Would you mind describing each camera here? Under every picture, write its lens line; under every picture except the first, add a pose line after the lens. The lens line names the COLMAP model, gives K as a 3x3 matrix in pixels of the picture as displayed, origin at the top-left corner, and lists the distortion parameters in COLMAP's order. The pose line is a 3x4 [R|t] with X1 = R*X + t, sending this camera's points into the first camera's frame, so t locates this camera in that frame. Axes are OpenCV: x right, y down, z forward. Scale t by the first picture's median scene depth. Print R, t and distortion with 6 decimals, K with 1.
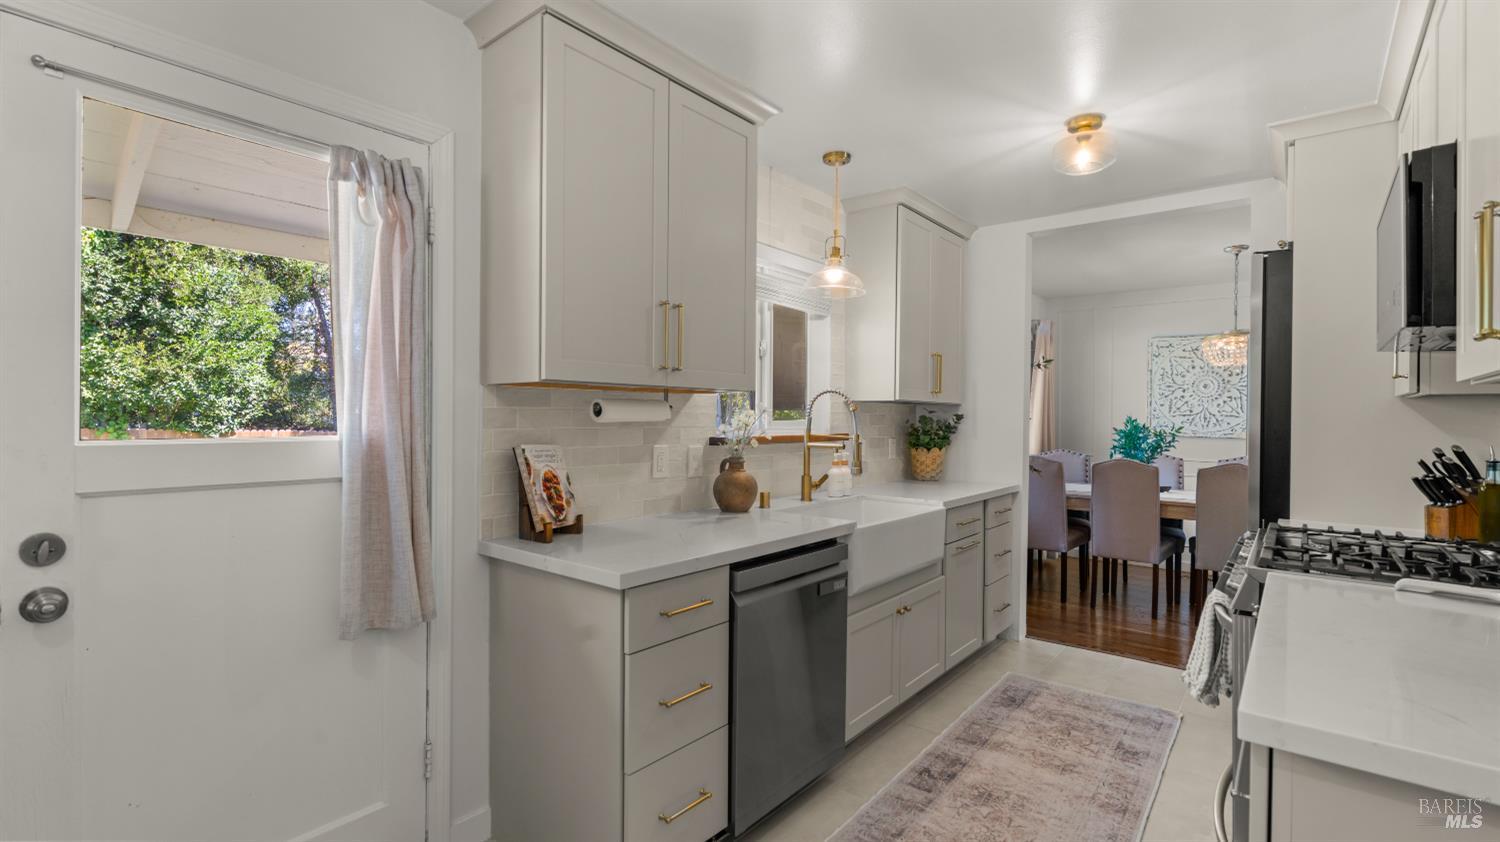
lens RADIAL K [[695.7, 0, 779.1], [0, 695.7, 426.6], [0, 0, 1]] dist [-0.039235, 0.011564]
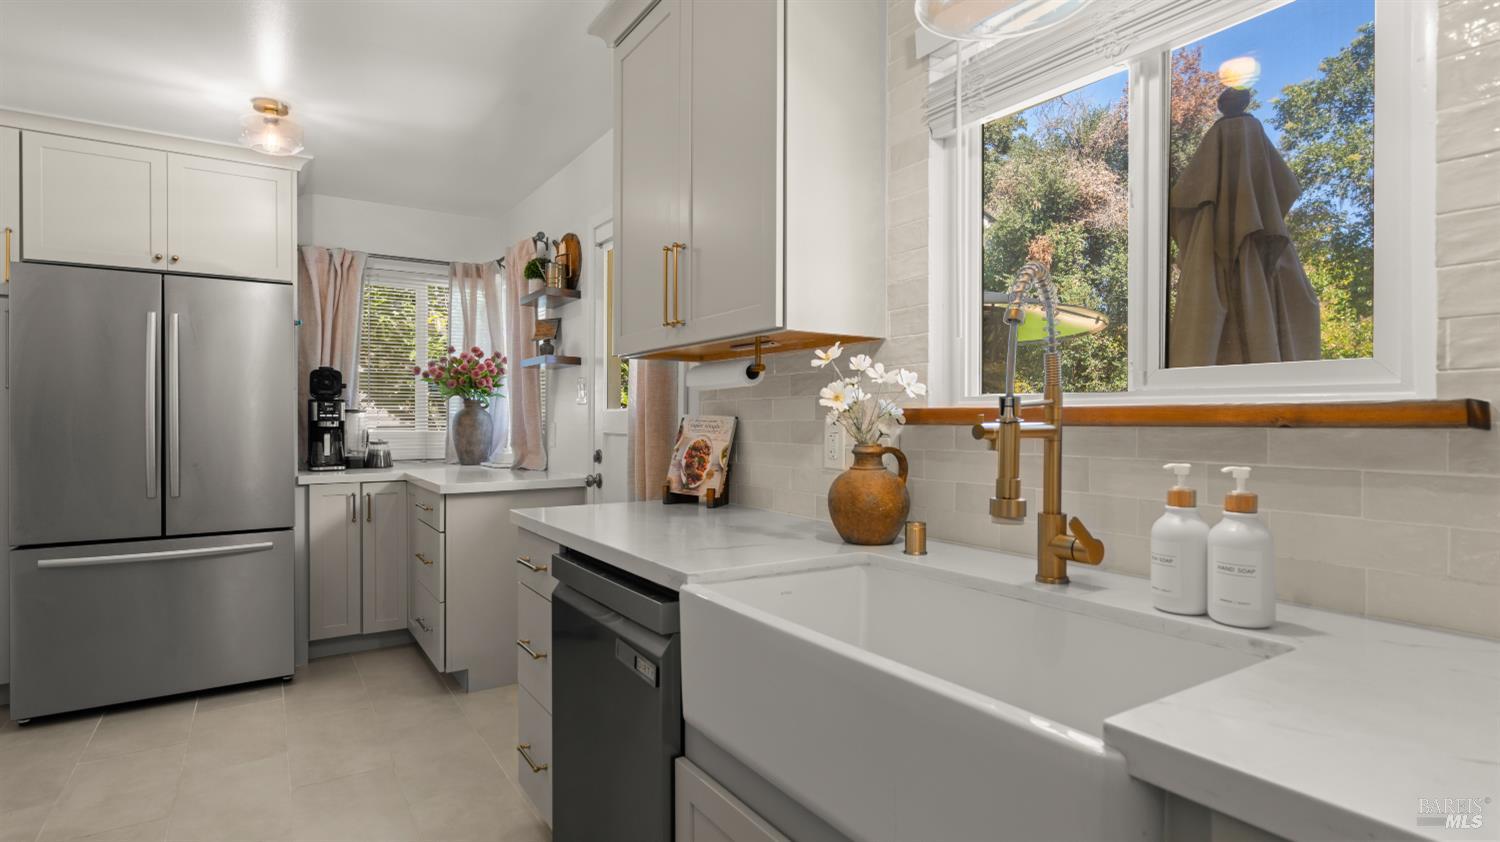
lens RADIAL K [[724.1, 0, 746.2], [0, 724.1, 419.1], [0, 0, 1]] dist [-0.018630, 0.000689]
pose [[-0.281065, -0.001880, -0.959687, 0.561402], [-0.018395, 0.999825, 0.003429, 0.022434], [0.959512, 0.018617, -0.281051, 1.123853]]
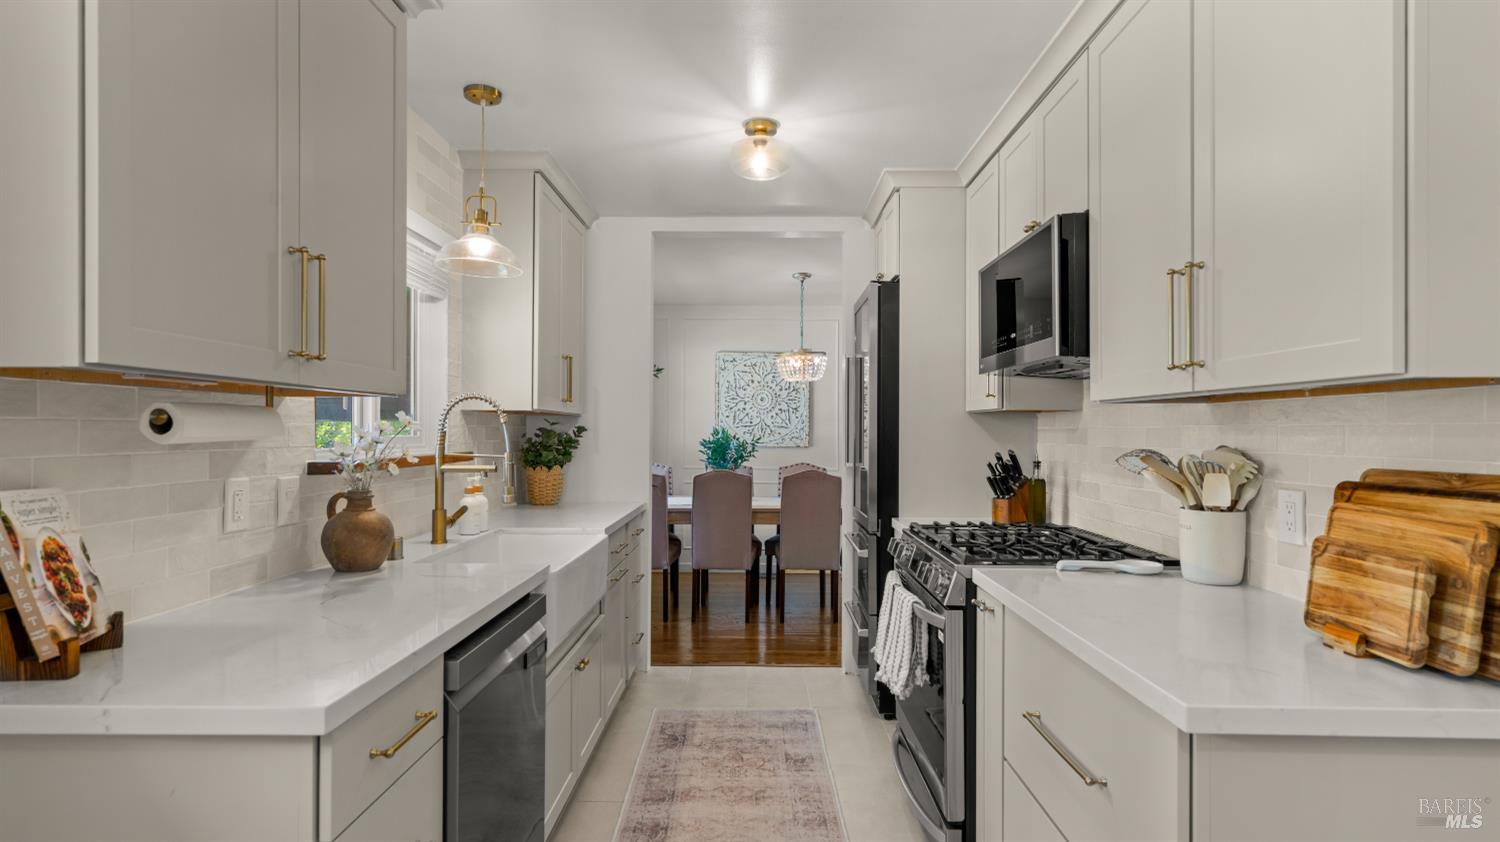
lens RADIAL K [[731.0, 0, 743.6], [0, 731.0, 433.7], [0, 0, 1]] dist [-0.029029, 0.005185]
pose [[0.778856, -0.008698, 0.627143, -0.215536], [0.011807, 0.999930, -0.000794, -0.006984], [-0.627092, 0.008023, 0.778904, 0.207779]]
